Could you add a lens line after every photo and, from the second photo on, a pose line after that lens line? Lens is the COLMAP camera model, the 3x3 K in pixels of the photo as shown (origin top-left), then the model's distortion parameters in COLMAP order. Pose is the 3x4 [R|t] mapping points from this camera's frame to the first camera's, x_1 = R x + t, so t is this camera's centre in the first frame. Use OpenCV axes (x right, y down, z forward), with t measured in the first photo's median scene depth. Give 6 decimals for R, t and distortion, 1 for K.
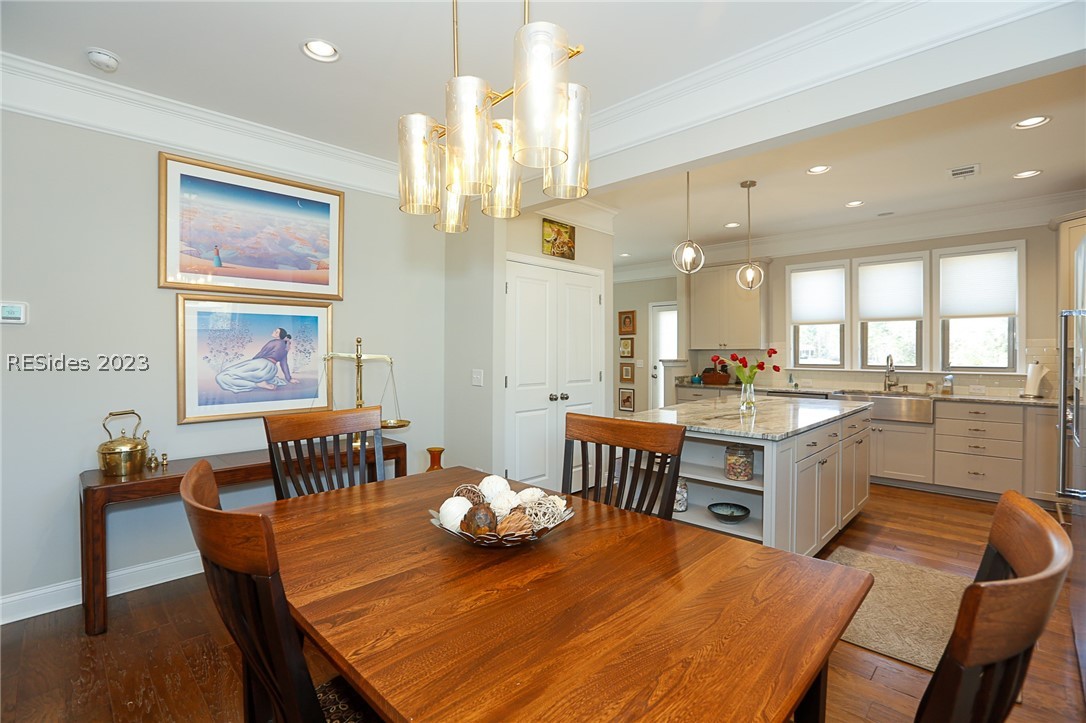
lens RADIAL K [[501.6, 0, 538.8], [0, 501.6, 356.1], [0, 0, 1]] dist [-0.065797, 0.024308]
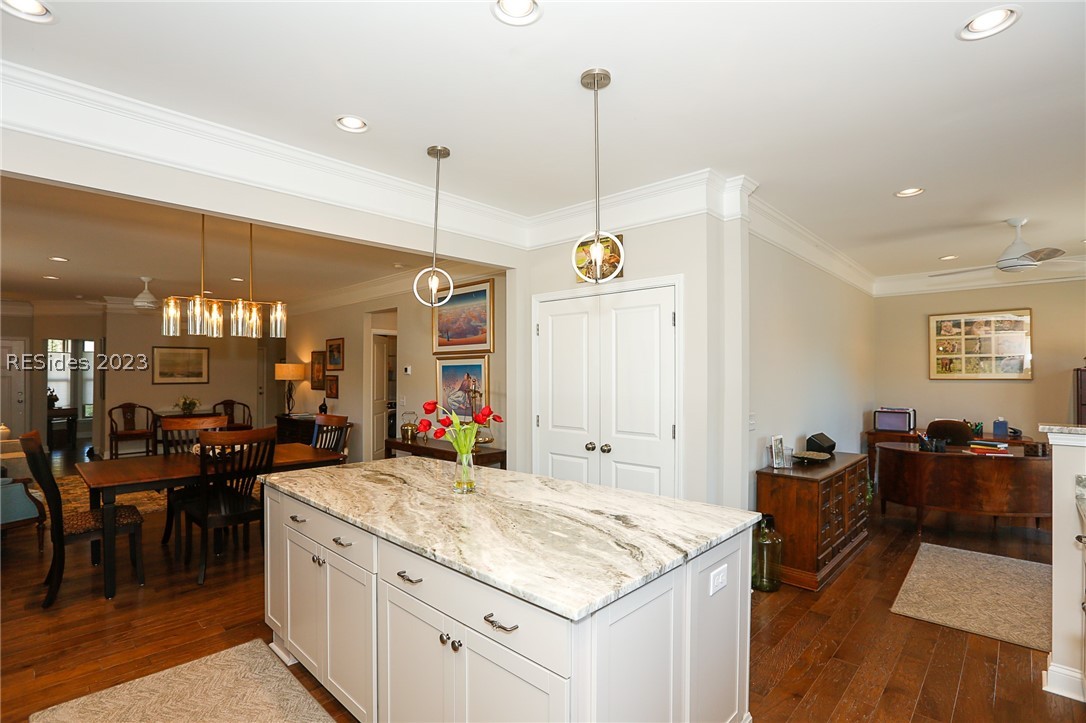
lens RADIAL K [[521.2, 0, 543.2], [0, 521.2, 370.4], [0, 0, 1]] dist [-0.055062, 0.018489]
pose [[0.019619, -0.005338, -0.999793, 0.884819], [-0.008023, 0.999953, -0.005496, -0.040802], [0.999775, 0.008129, 0.019575, 0.868808]]
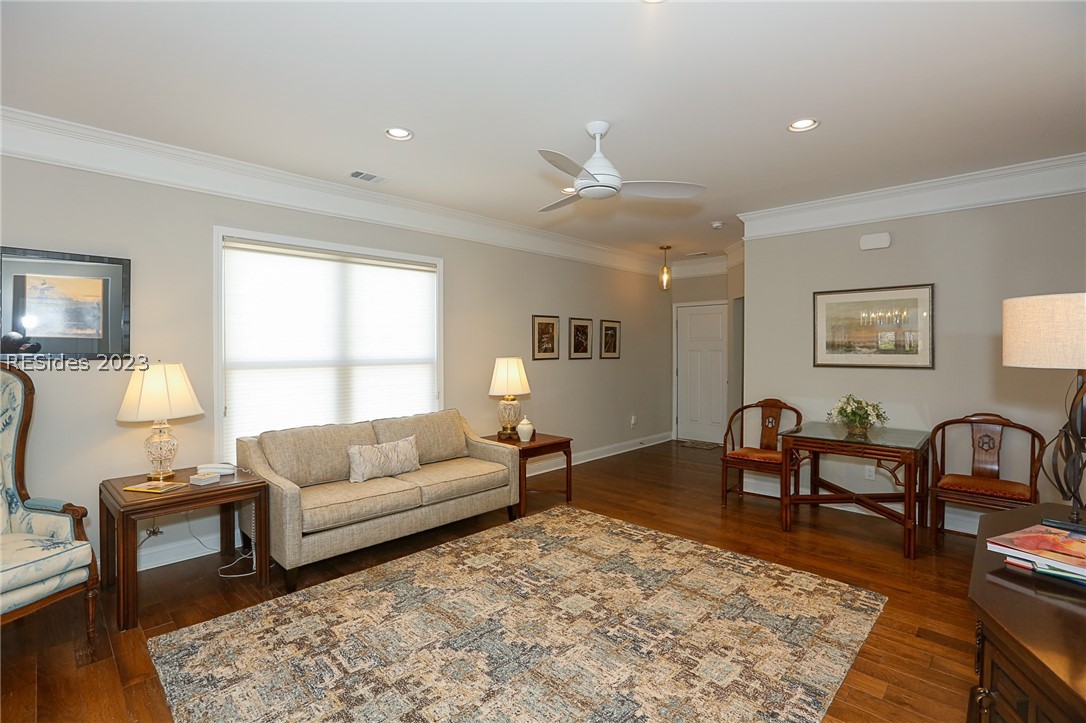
lens RADIAL K [[499.7, 0, 532.5], [0, 499.7, 352.9], [0, 0, 1]] dist [-0.052924, 0.017213]
pose [[-0.999989, -0.002364, 0.004015, -0.580181], [-0.002303, 0.999882, 0.015157, -0.025642], [-0.004050, 0.015148, -0.999877, 0.365333]]
